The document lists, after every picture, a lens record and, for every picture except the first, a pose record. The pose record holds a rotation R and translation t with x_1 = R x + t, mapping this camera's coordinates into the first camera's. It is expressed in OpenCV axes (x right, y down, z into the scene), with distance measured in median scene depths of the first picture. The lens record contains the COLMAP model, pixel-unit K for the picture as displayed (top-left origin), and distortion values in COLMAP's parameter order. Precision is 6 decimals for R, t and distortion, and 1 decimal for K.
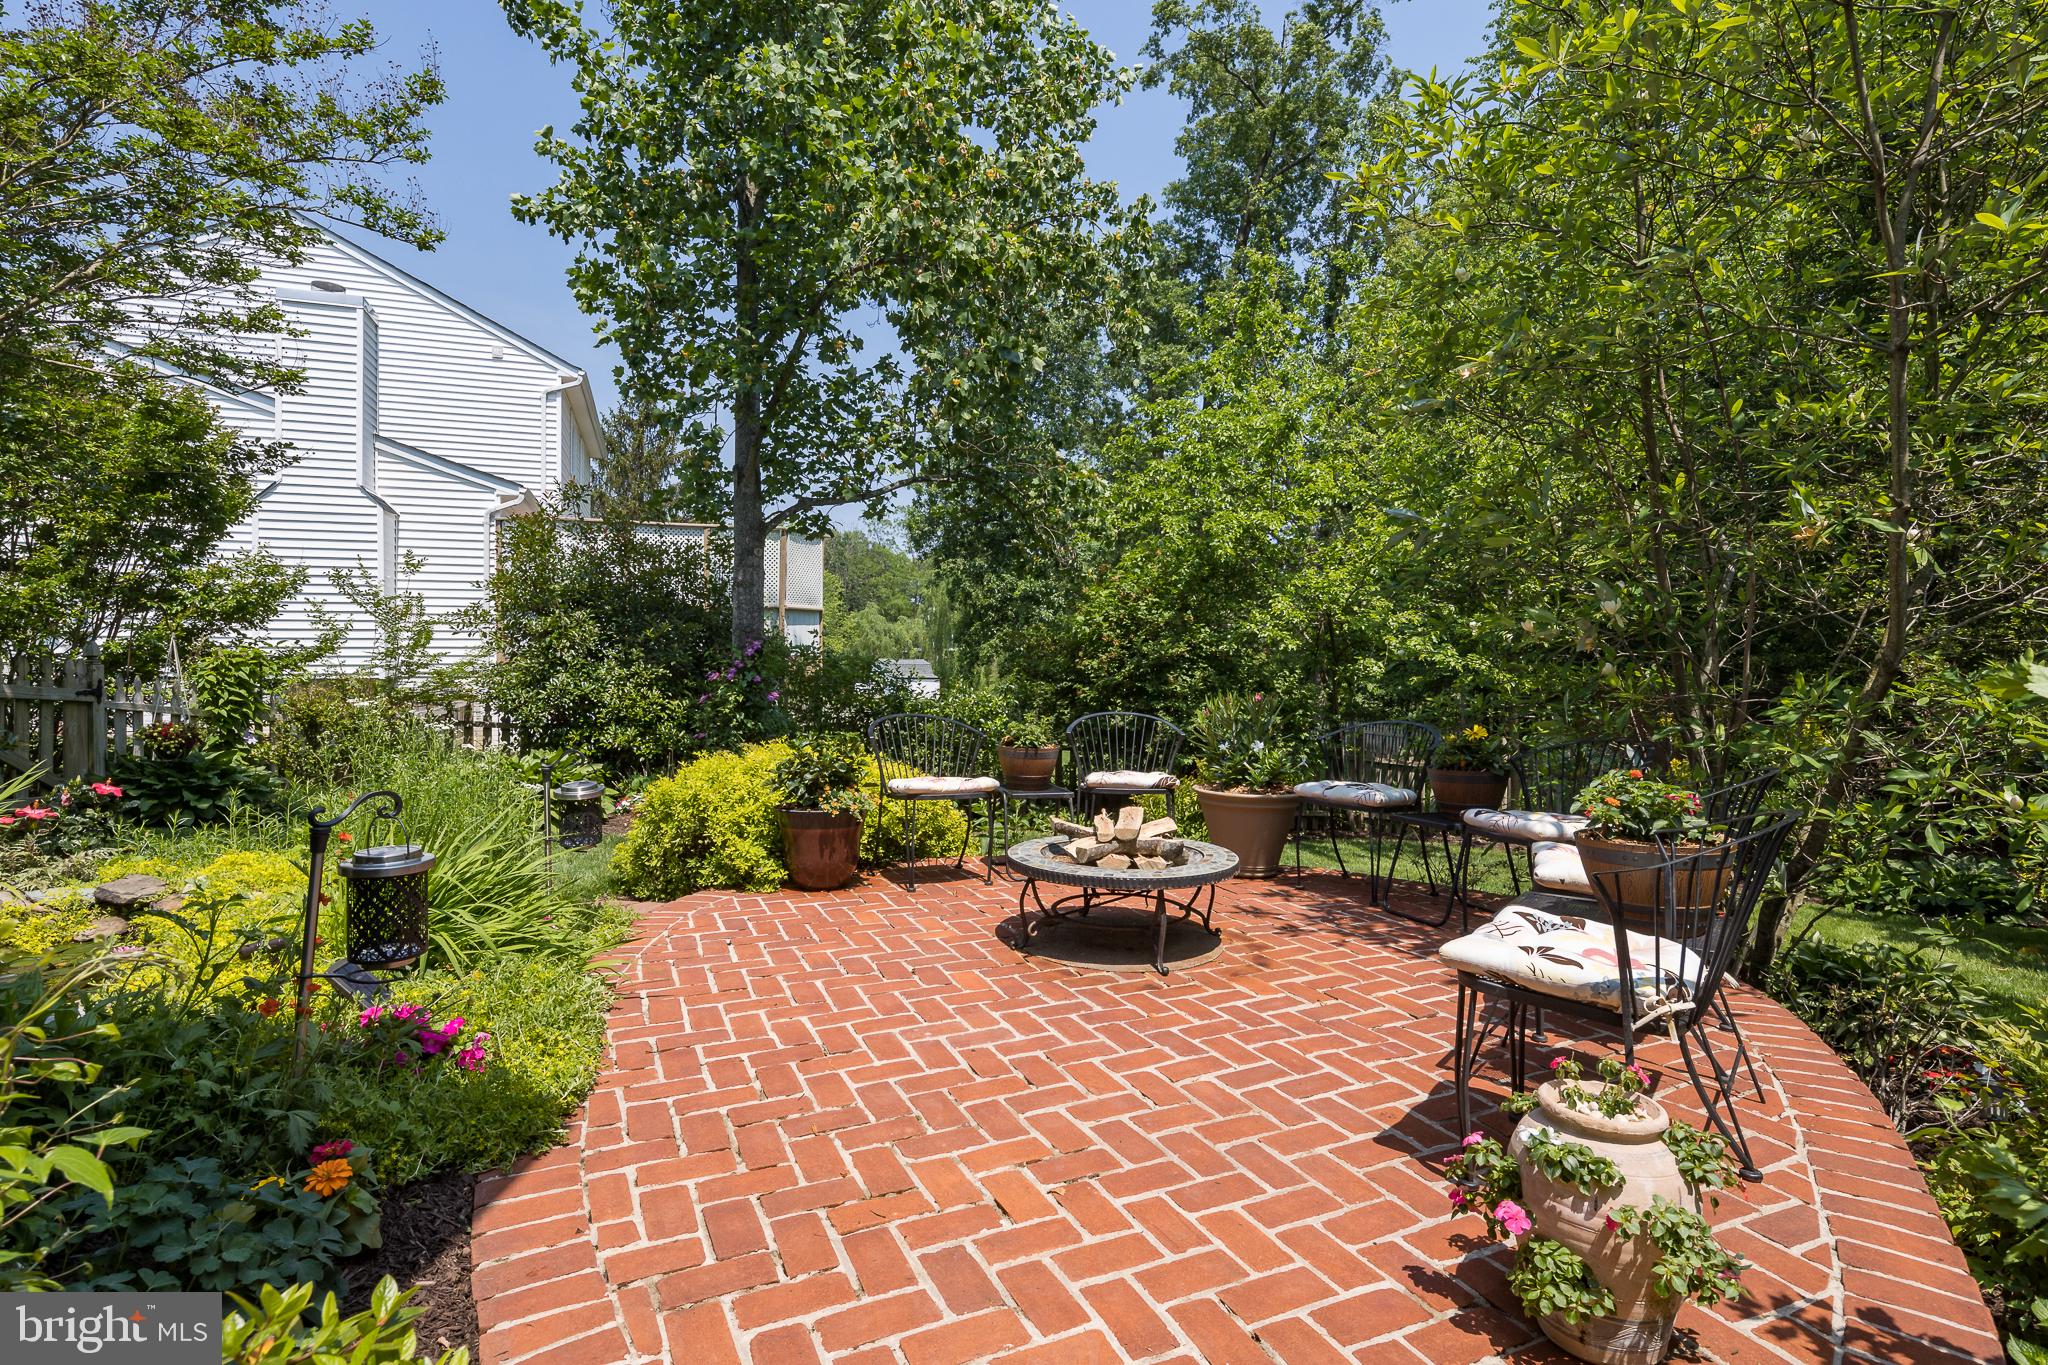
lens RADIAL K [[1008.7, 0, 1027.7], [0, 1008.7, 676.9], [0, 0, 1]] dist [0.004635, -0.001750]
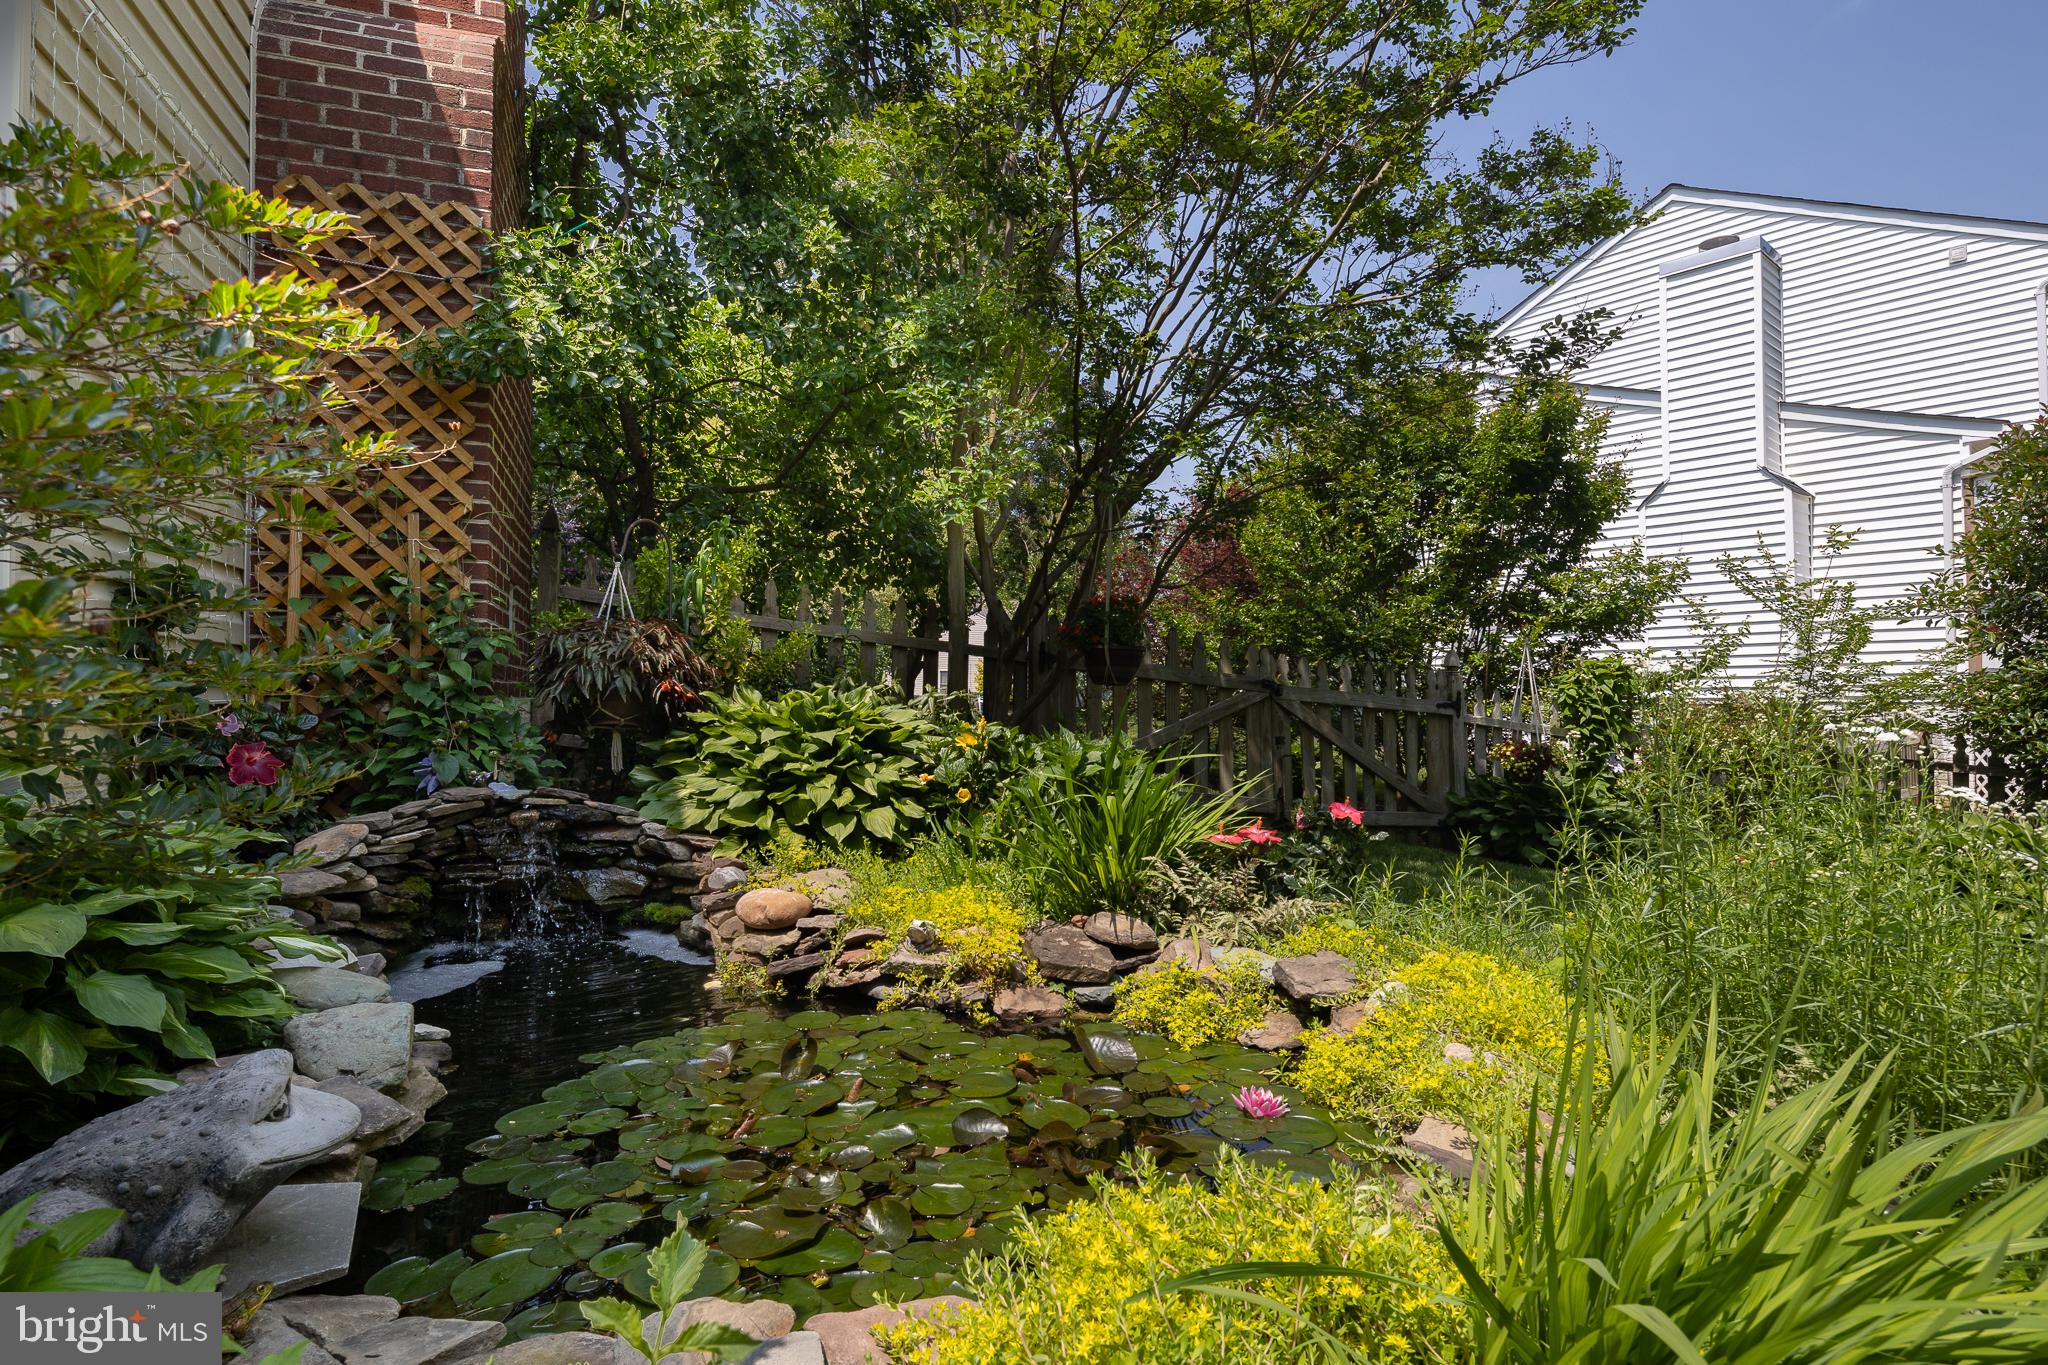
lens RADIAL K [[1008.7, 0, 1030.9], [0, 1008.7, 678.3], [0, 0, 1]] dist [0.004635, -0.001750]
pose [[0.336737, -0.037842, -0.940838, -0.128663], [-0.001382, 0.999171, -0.040683, 0.019203], [0.941598, 0.015000, 0.336406, 0.225952]]
